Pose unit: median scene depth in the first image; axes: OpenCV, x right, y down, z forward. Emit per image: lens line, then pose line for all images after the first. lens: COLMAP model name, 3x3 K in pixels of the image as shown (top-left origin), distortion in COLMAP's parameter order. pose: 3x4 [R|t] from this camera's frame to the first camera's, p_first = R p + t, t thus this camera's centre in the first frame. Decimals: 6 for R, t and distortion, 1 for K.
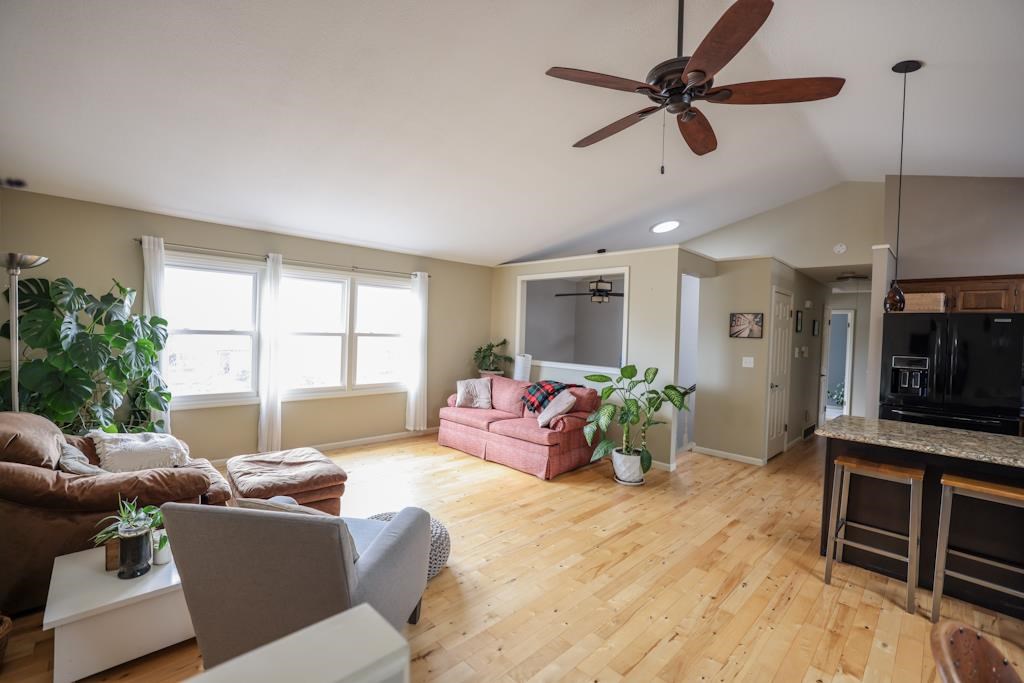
lens RADIAL K [[440.0, 0, 511.4], [0, 440.0, 339.4], [0, 0, 1]] dist [-0.035210, 0.011888]
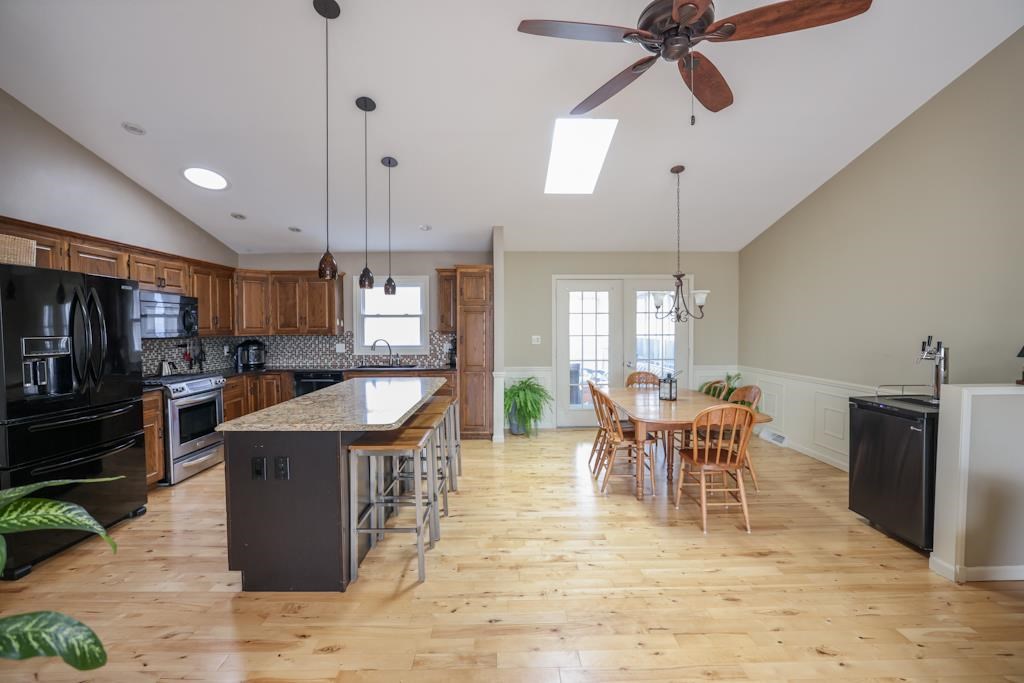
lens RADIAL K [[440.0, 0, 507.0], [0, 440.0, 340.3], [0, 0, 1]] dist [-0.035210, 0.011888]
pose [[-0.716843, -0.050026, 0.695438, -0.005052], [-0.005515, 0.997798, 0.066092, -0.000653], [-0.697213, 0.043542, -0.715541, 0.928973]]
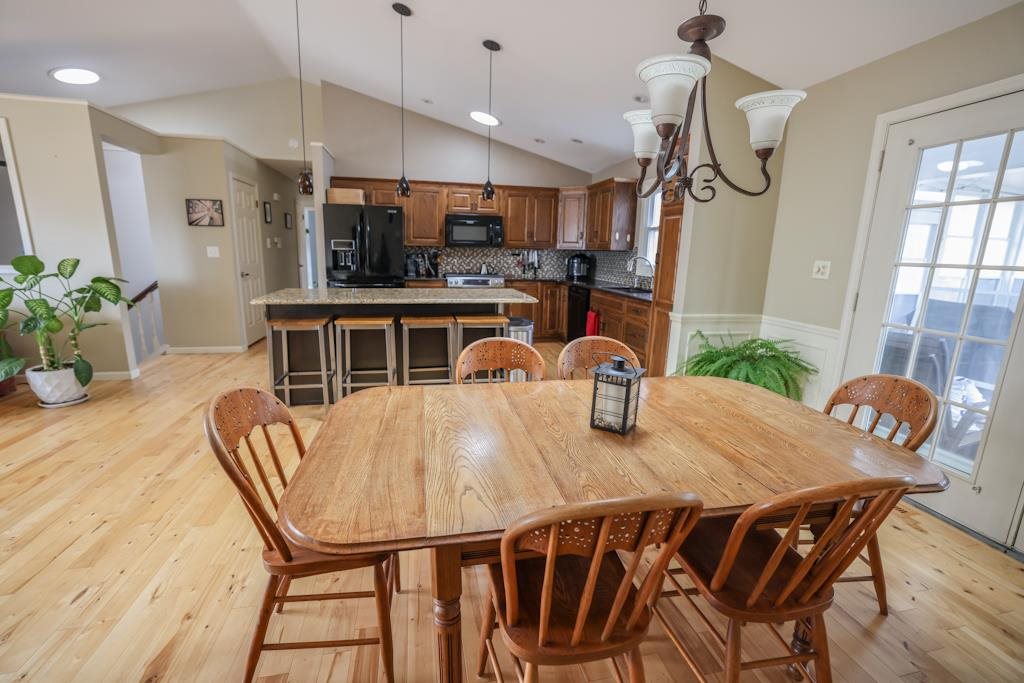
lens RADIAL K [[440.0, 0, 509.0], [0, 440.0, 339.4], [0, 0, 1]] dist [-0.035210, 0.011888]
pose [[0.537018, -0.191601, 0.821524, 0.080354], [0.010250, 0.975274, 0.220759, 0.043710], [-0.843509, -0.110131, 0.525703, -0.103816]]
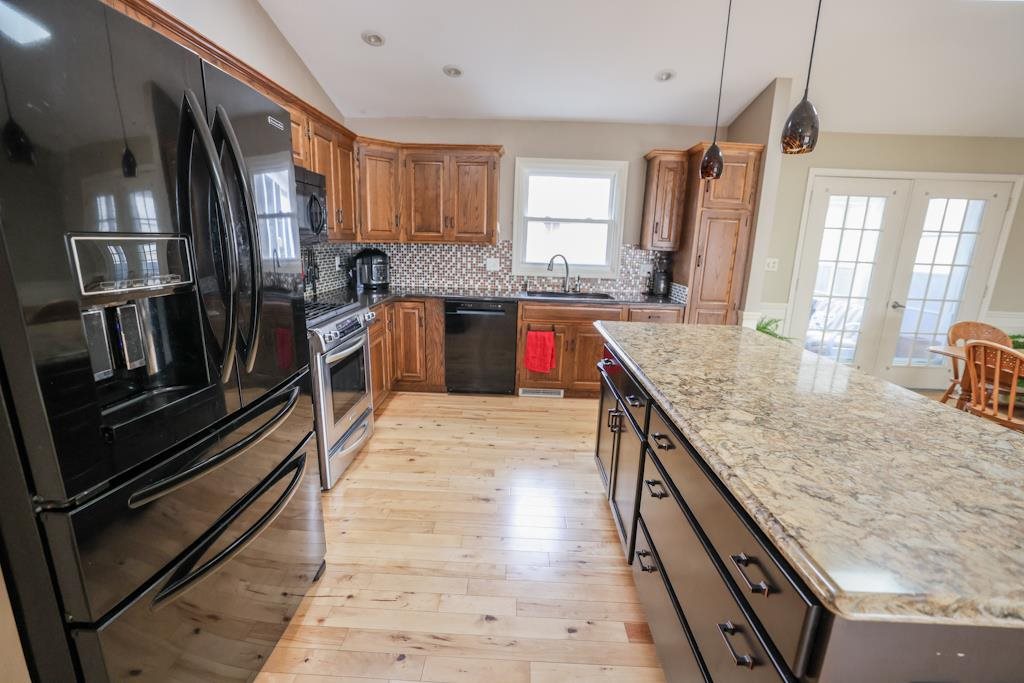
lens RADIAL K [[440.0, 0, 512.3], [0, 440.0, 343.5], [0, 0, 1]] dist [-0.035210, 0.011888]
pose [[-0.693006, -0.220262, 0.686460, 0.605572], [-0.041325, 0.962756, 0.267196, 0.024594], [-0.719746, 0.156801, -0.676298, 0.966005]]
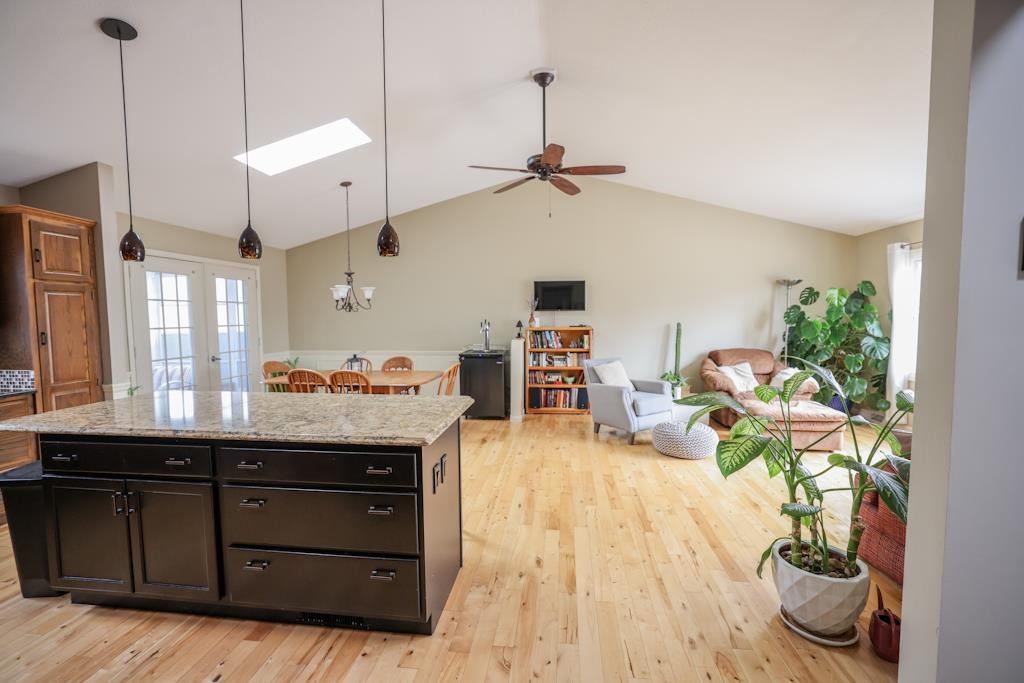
lens RADIAL K [[440.0, 0, 515.7], [0, 440.0, 345.4], [0, 0, 1]] dist [-0.035210, 0.011888]
pose [[-0.780967, 0.014824, -0.624396, 0.796308], [-0.030478, 0.997623, 0.061805, 0.024579], [0.623828, 0.067297, -0.778659, 1.166458]]
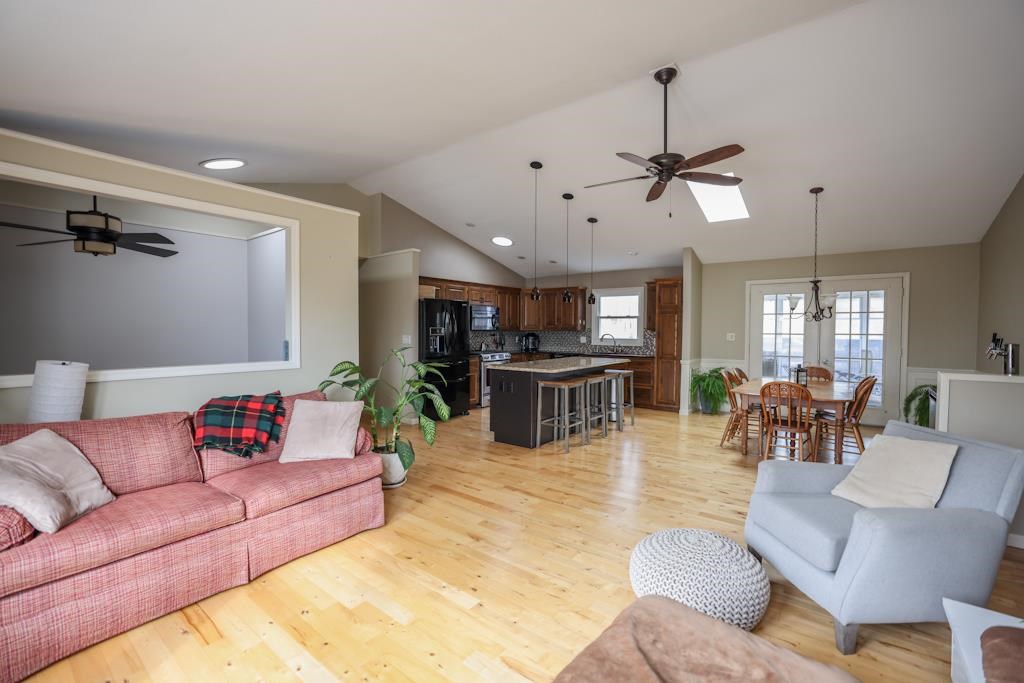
lens RADIAL K [[440.0, 0, 510.5], [0, 440.0, 341.3], [0, 0, 1]] dist [-0.035210, 0.011888]
pose [[-0.133678, -0.063142, 0.989011, -0.615228], [0.010541, 0.997821, 0.065129, -0.008849], [-0.990969, 0.019131, -0.132721, 0.900017]]
